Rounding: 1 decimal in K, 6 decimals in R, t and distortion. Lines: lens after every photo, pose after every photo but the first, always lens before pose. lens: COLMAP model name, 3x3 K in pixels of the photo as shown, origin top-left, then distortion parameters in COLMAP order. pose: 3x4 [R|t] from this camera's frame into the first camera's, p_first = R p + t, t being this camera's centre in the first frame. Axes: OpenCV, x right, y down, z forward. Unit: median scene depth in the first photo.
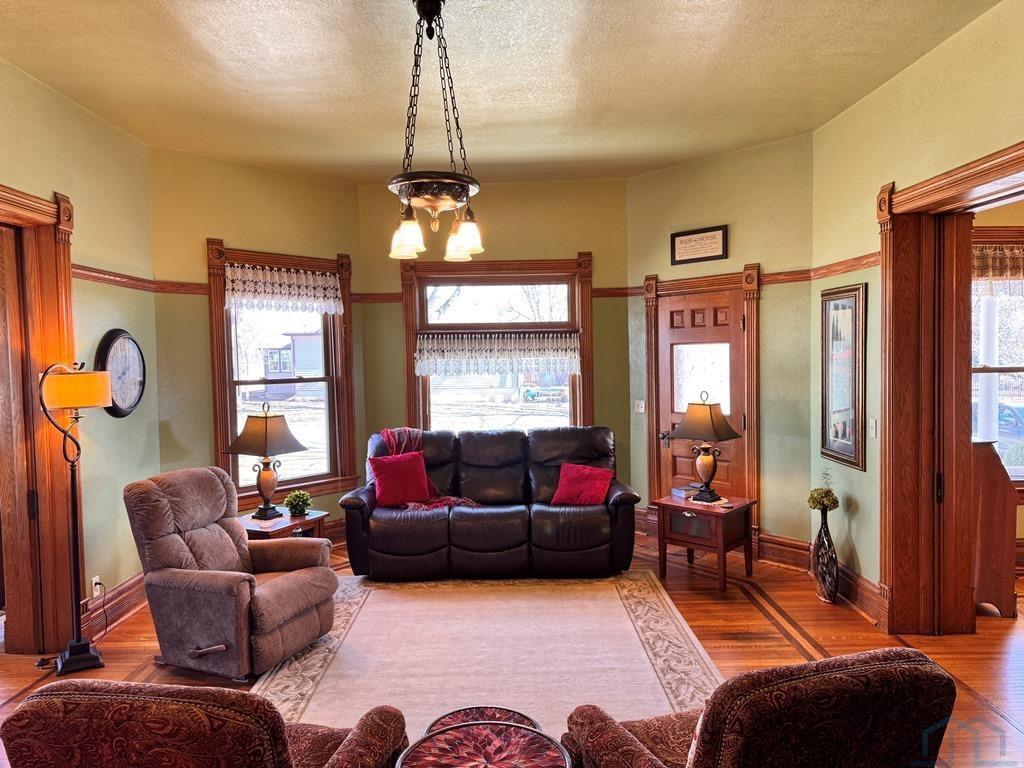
lens RADIAL K [[736.7, 0, 512.0], [0, 736.7, 384.0], [0, 0, 1]] dist [0.241764, -0.511449]
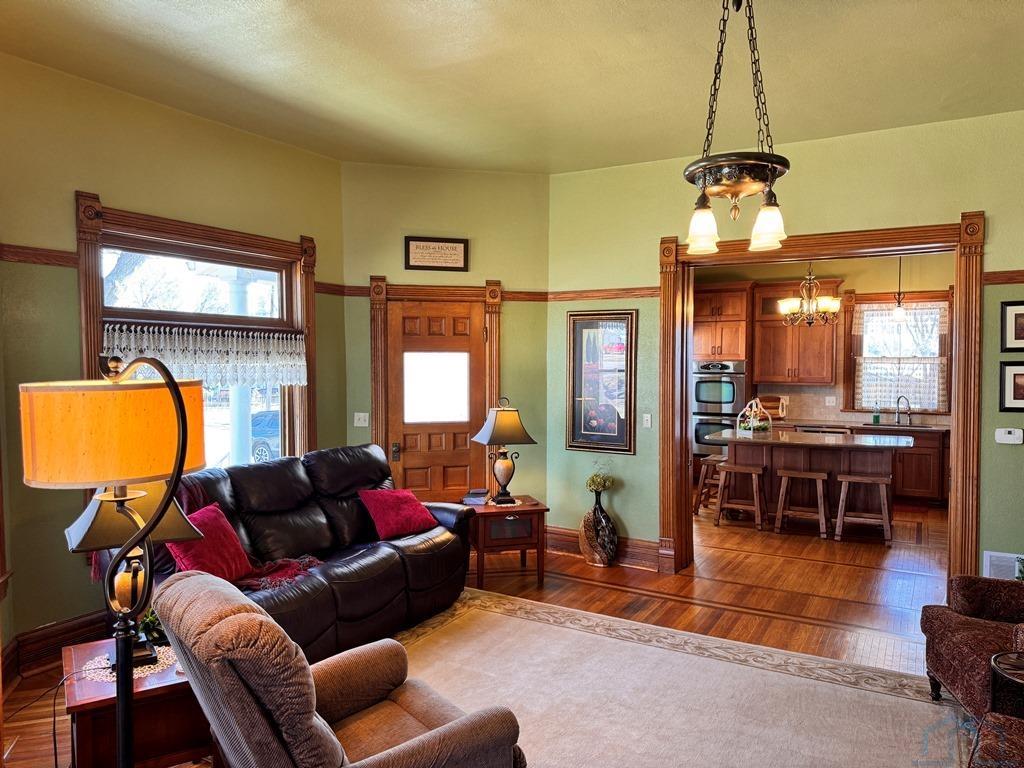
lens RADIAL K [[733.8, 0, 512.0], [0, 733.8, 384.0], [0, 0, 1]] dist [0.075228, -0.065987]
pose [[0.484168, -0.008399, 0.874935, -0.571818], [0.027045, 0.999620, -0.005370, -0.003732], [-0.874557, 0.026262, 0.484211, 0.451970]]
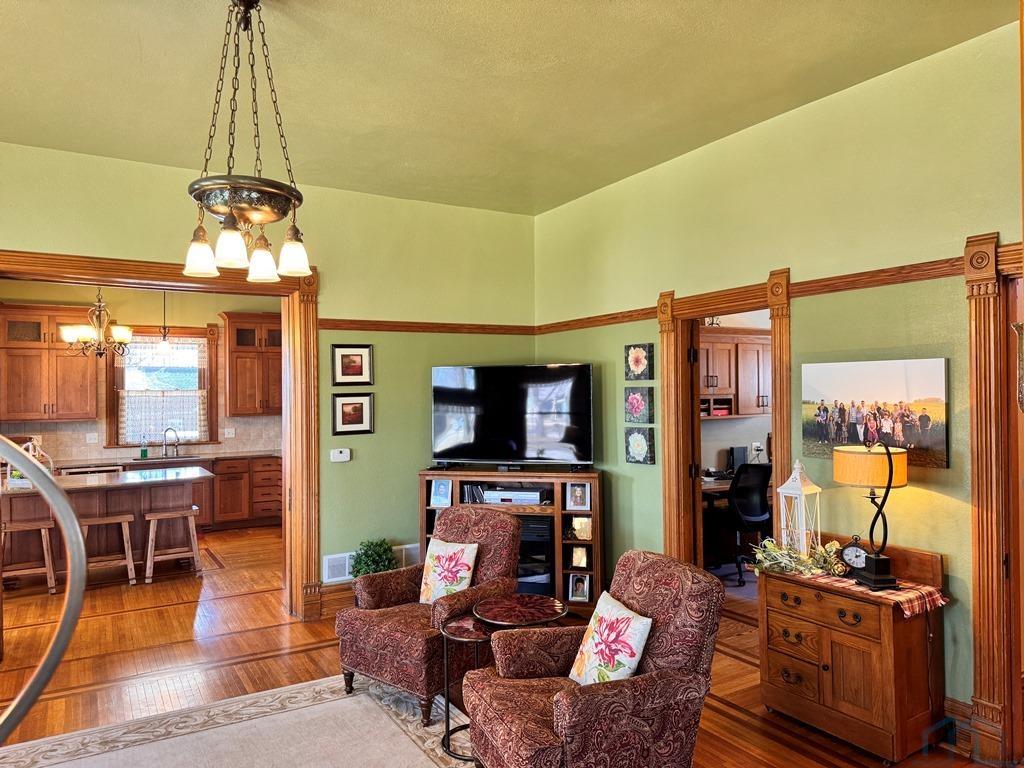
lens RADIAL K [[733.8, 0, 512.0], [0, 733.8, 384.0], [0, 0, 1]] dist [0.075228, -0.065987]
pose [[-0.503095, 0.029263, 0.863735, -0.550268], [0.056053, 0.998427, -0.001177, -0.016259], [-0.862411, 0.047822, -0.503944, 0.656820]]
